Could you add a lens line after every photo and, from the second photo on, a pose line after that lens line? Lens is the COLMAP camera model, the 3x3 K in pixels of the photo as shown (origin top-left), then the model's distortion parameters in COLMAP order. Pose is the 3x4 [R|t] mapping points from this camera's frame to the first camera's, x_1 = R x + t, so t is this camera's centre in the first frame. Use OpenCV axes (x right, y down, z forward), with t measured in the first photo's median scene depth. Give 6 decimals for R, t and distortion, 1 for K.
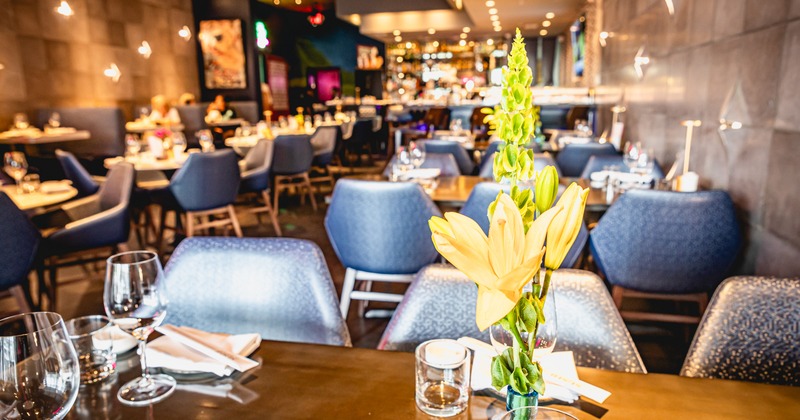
lens RADIAL K [[554.6, 0, 403.8], [0, 554.6, 211.2], [0, 0, 1]] dist [-0.007044, 0.004759]
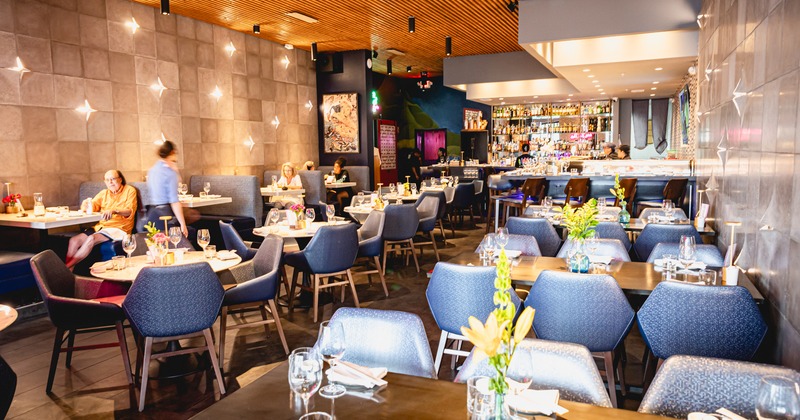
lens RADIAL K [[551.5, 0, 400.2], [0, 551.5, 206.4], [0, 0, 1]] dist [0.009979, 0.005243]
pose [[0.981200, 0.016160, -0.192314, 0.017369], [-0.037277, 0.993592, -0.106702, -0.016104], [0.189357, 0.111864, 0.975515, -0.115759]]
